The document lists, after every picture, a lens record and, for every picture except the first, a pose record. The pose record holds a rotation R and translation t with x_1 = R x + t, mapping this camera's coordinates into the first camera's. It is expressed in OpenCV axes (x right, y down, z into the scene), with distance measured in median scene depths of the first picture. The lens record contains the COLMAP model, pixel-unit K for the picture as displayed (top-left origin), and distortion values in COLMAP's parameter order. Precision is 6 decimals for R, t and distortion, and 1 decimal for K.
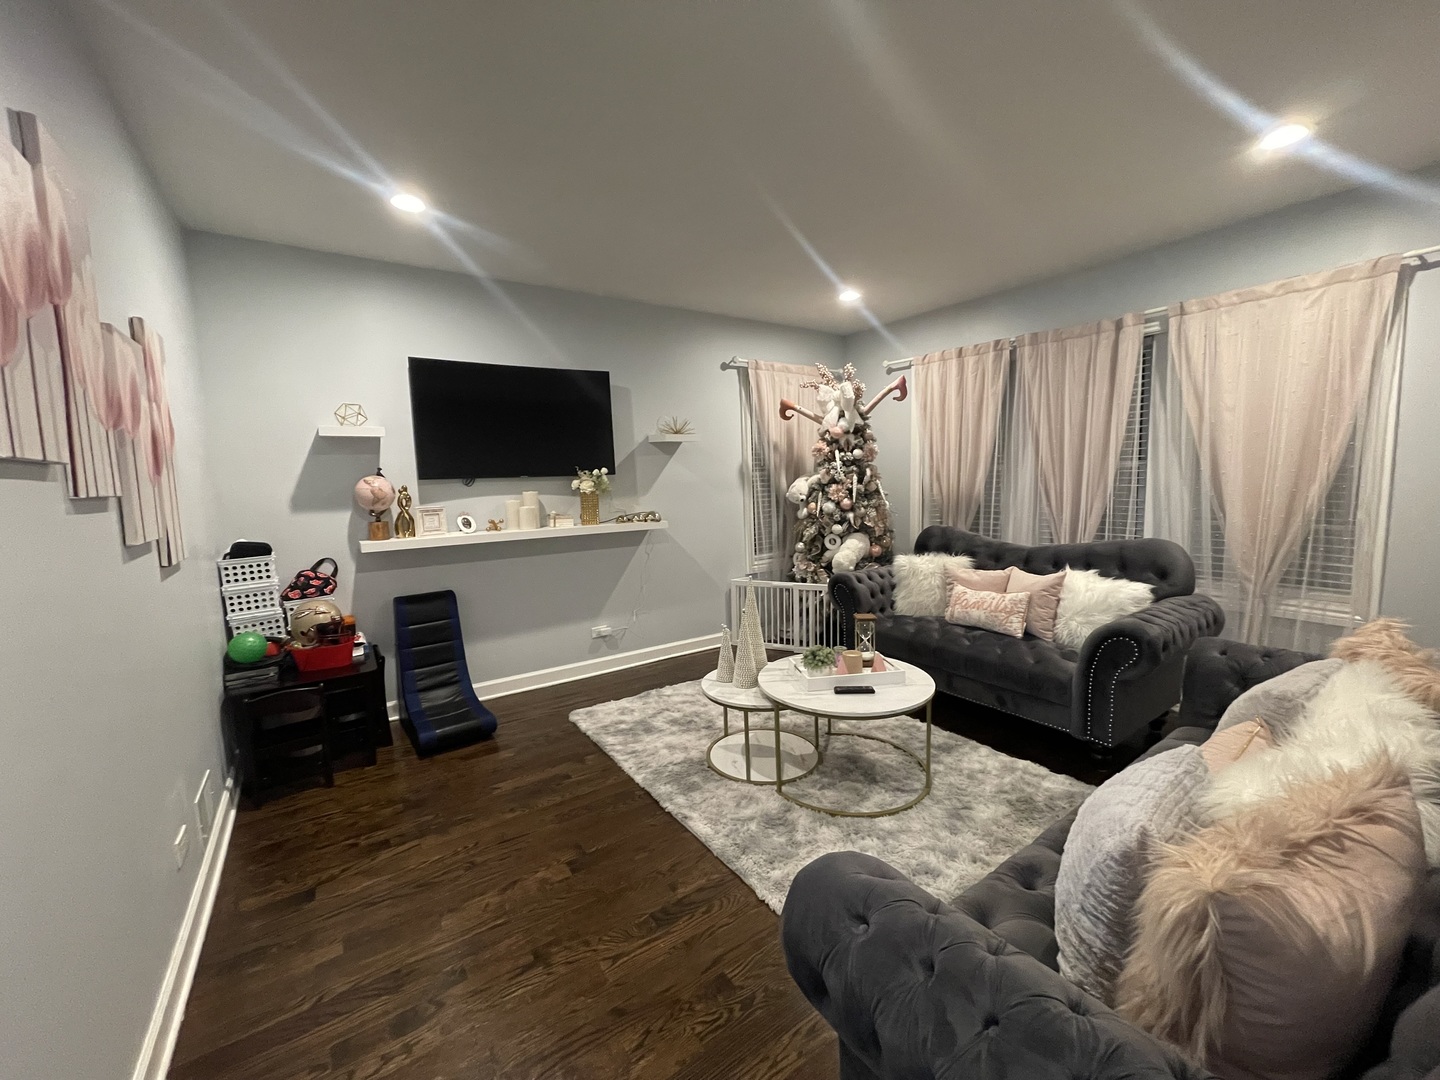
lens RADIAL K [[570.6, 0, 718.0], [0, 570.6, 534.4], [0, 0, 1]] dist [-0.001309, -0.000001]
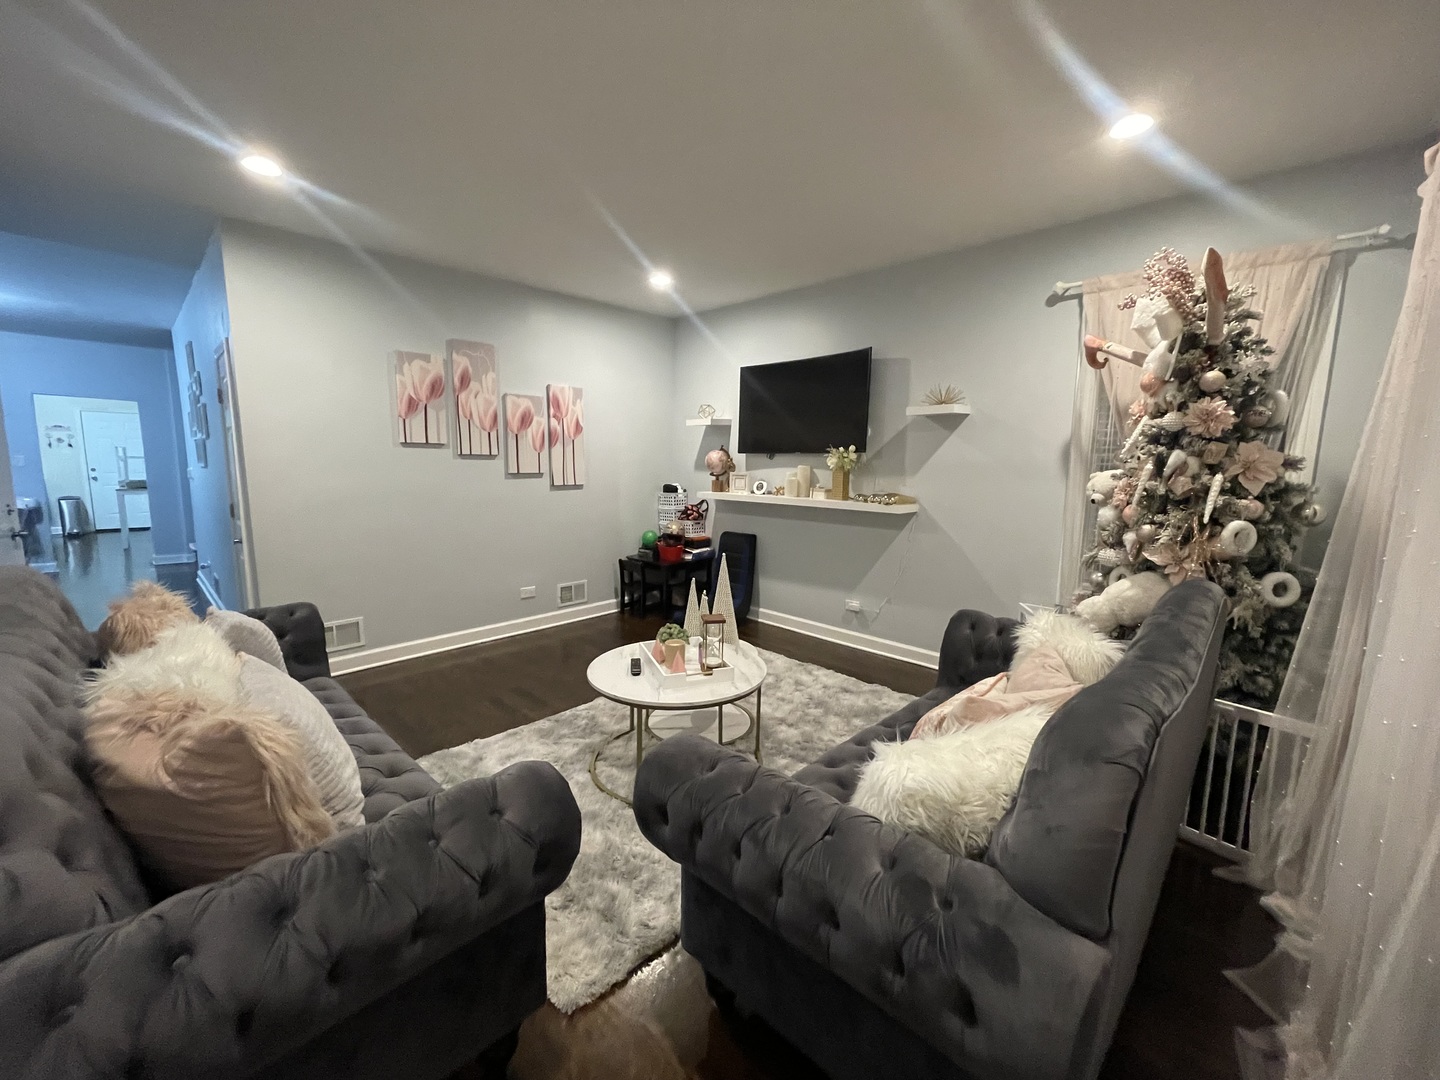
lens RADIAL K [[570.6, 0, 726.8], [0, 570.6, 536.4], [0, 0, 1]] dist [-0.001309, -0.000001]
pose [[0.211850, 0.156633, -0.964669, 0.807311], [-0.120118, 0.983762, 0.133354, -0.070458], [0.969892, 0.087623, 0.227224, 0.605365]]
